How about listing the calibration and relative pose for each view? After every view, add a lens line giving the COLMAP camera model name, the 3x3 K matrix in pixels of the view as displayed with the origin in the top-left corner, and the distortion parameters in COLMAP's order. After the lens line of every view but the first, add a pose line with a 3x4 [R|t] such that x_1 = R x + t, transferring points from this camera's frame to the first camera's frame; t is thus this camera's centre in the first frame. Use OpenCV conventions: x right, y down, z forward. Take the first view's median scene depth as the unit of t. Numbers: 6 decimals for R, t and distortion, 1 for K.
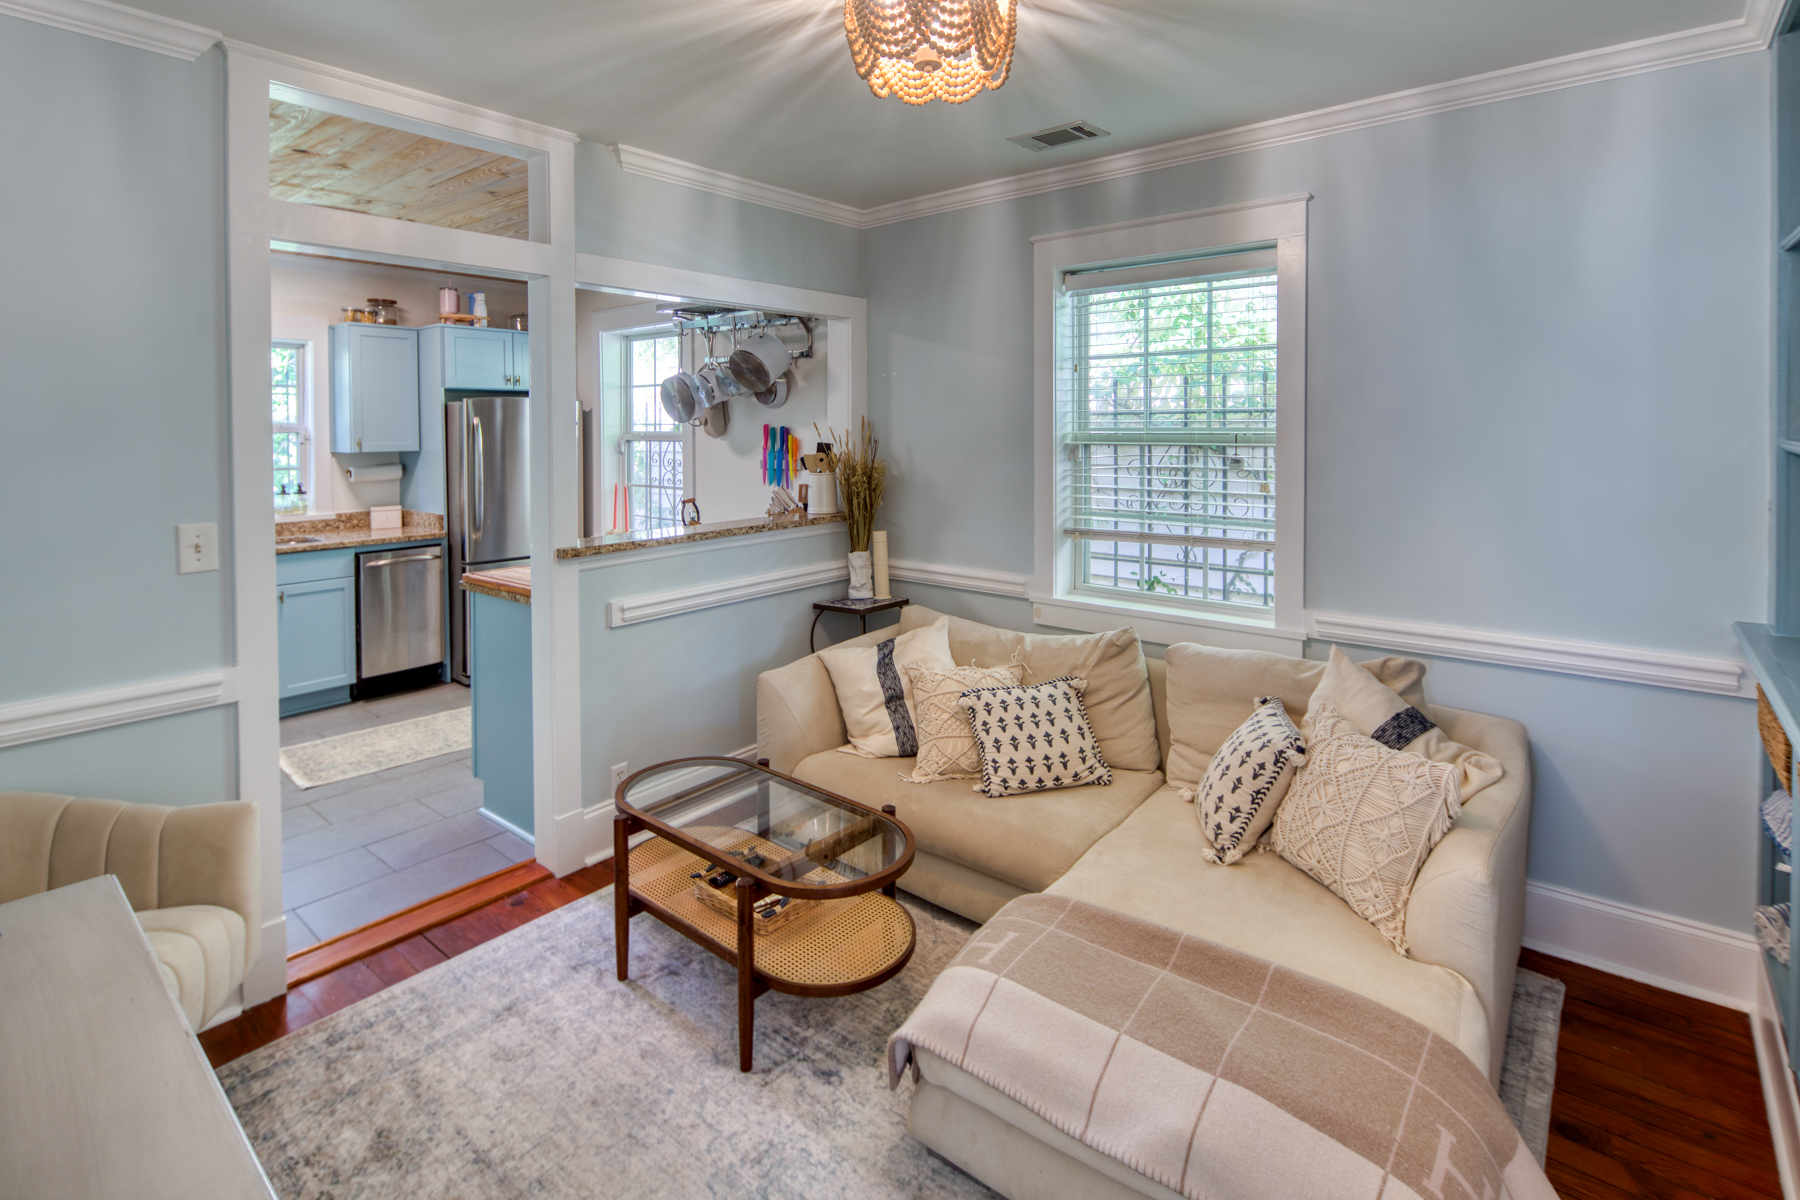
lens RADIAL K [[875.5, 0, 899.7], [0, 875.5, 438.0], [0, 0, 1]] dist [0.003865, -0.003080]
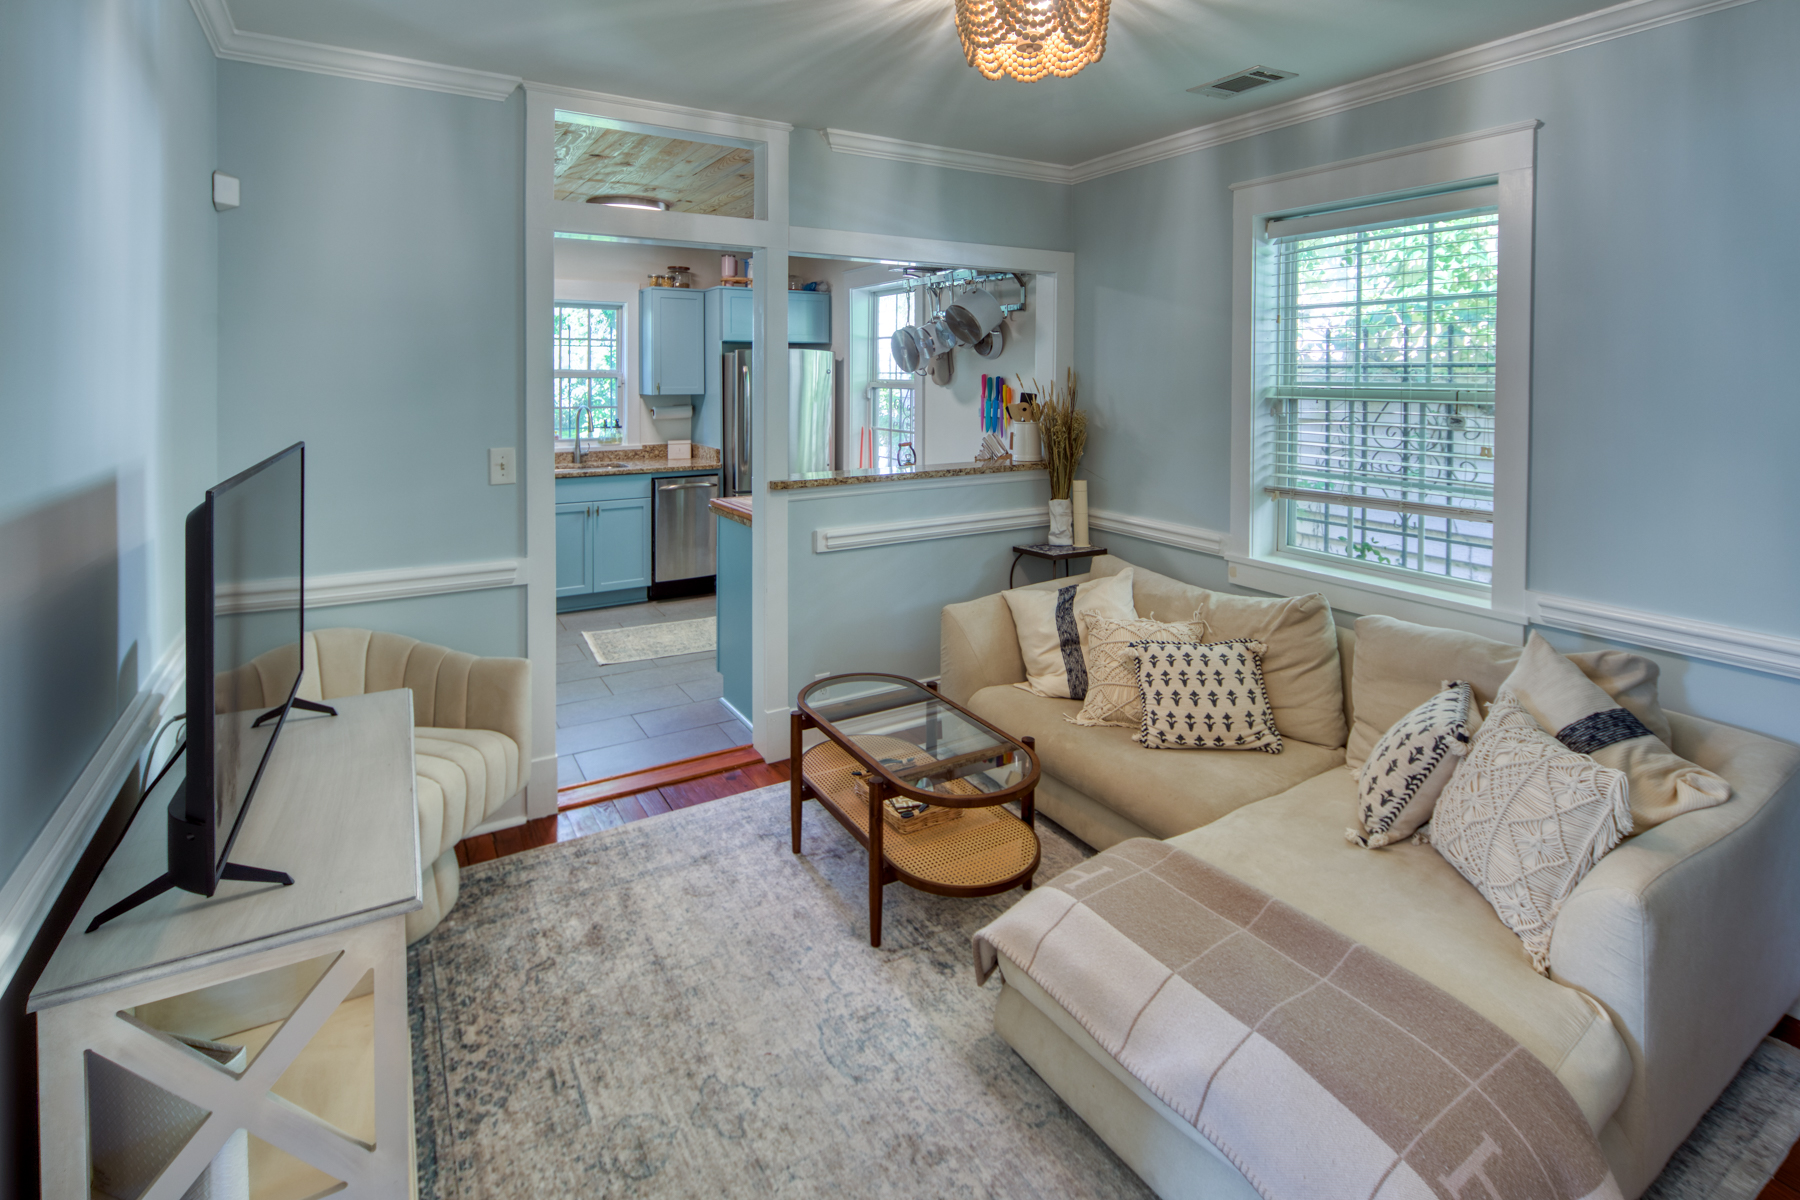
lens RADIAL K [[875.5, 0, 898.8], [0, 875.5, 382.2], [0, 0, 1]] dist [0.003865, -0.003080]
pose [[0.944904, 0.010958, -0.327163, 0.110932], [-0.012065, 0.999926, -0.001354, -0.004113], [0.327125, 0.005226, 0.944967, -0.033677]]
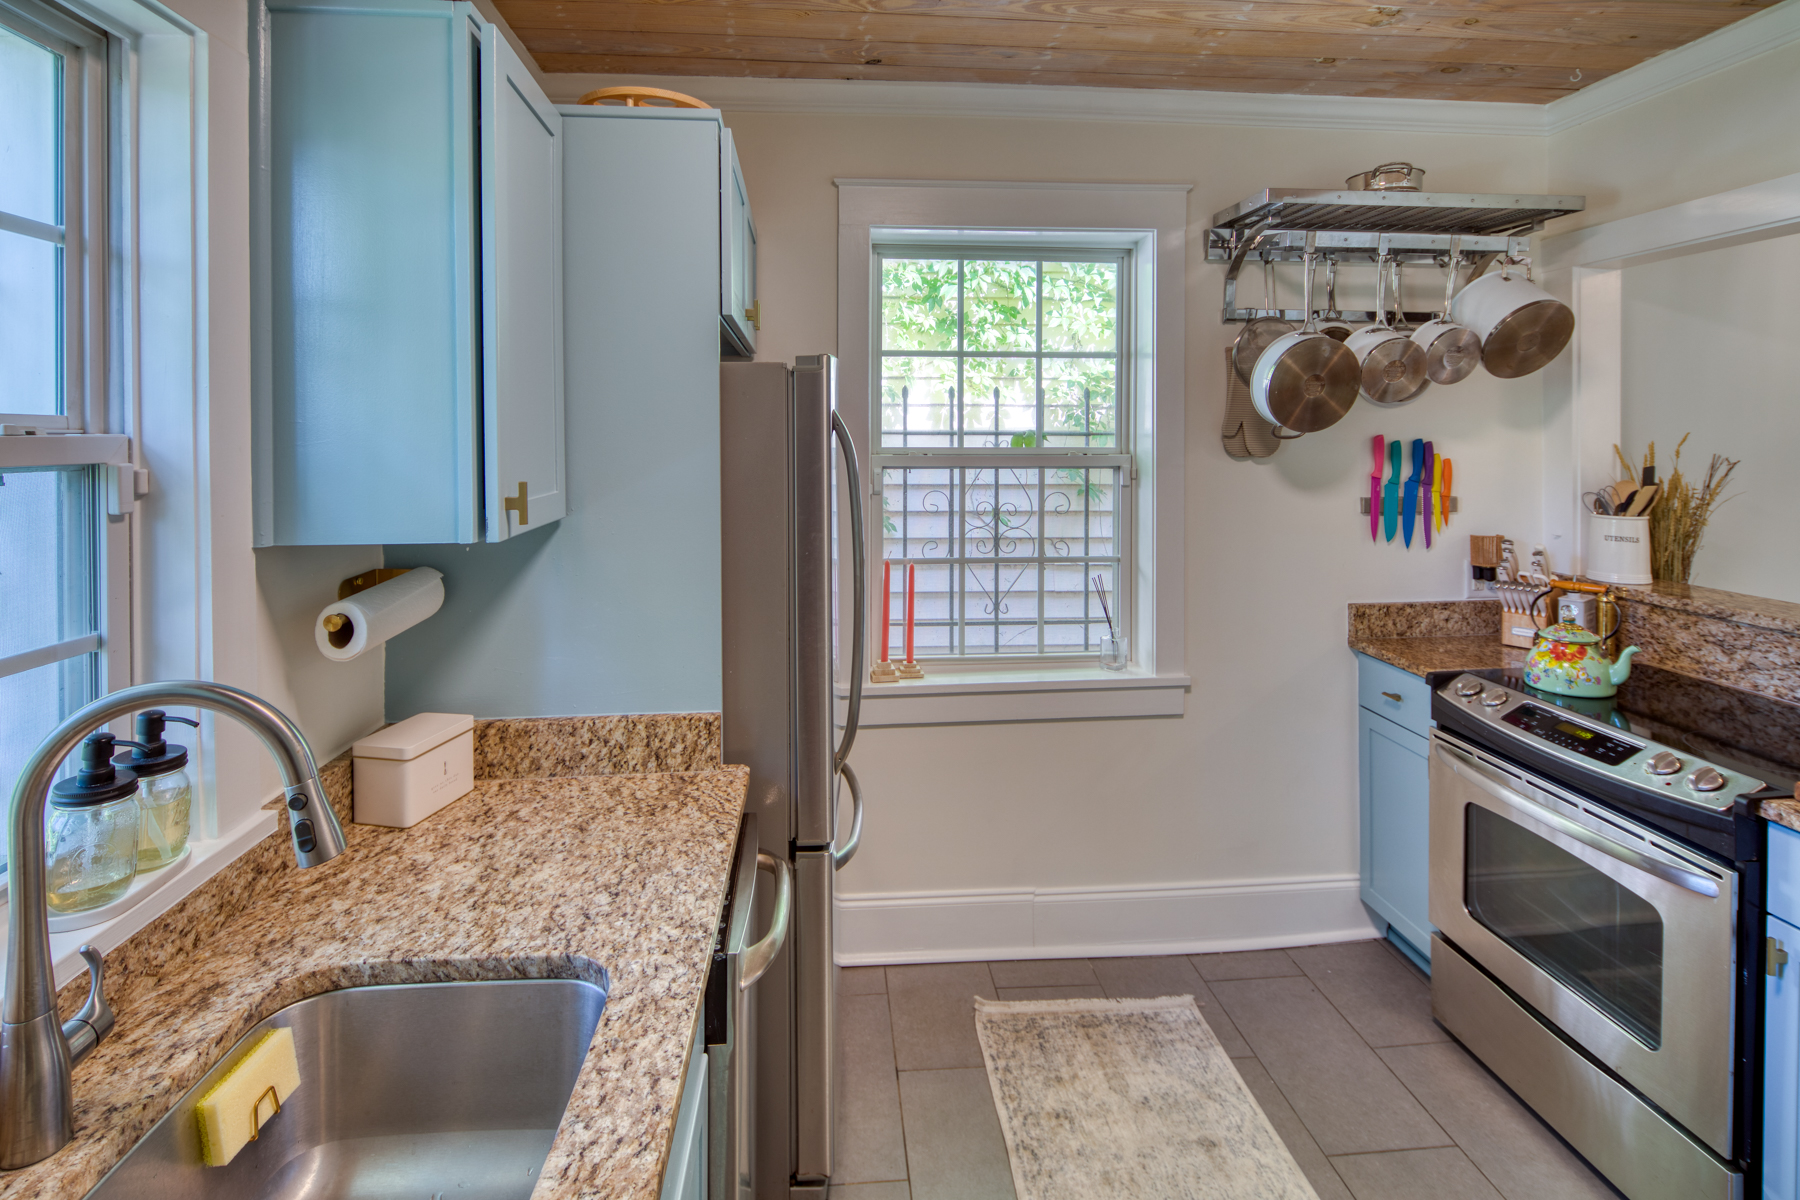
lens RADIAL K [[875.5, 0, 880.3], [0, 875.5, 450.7], [0, 0, 1]] dist [0.003865, -0.003080]
pose [[0.715364, -0.008558, 0.698699, -0.907594], [0.005633, 0.999963, 0.006481, -0.013159], [-0.698729, -0.000701, 0.715386, 0.948109]]
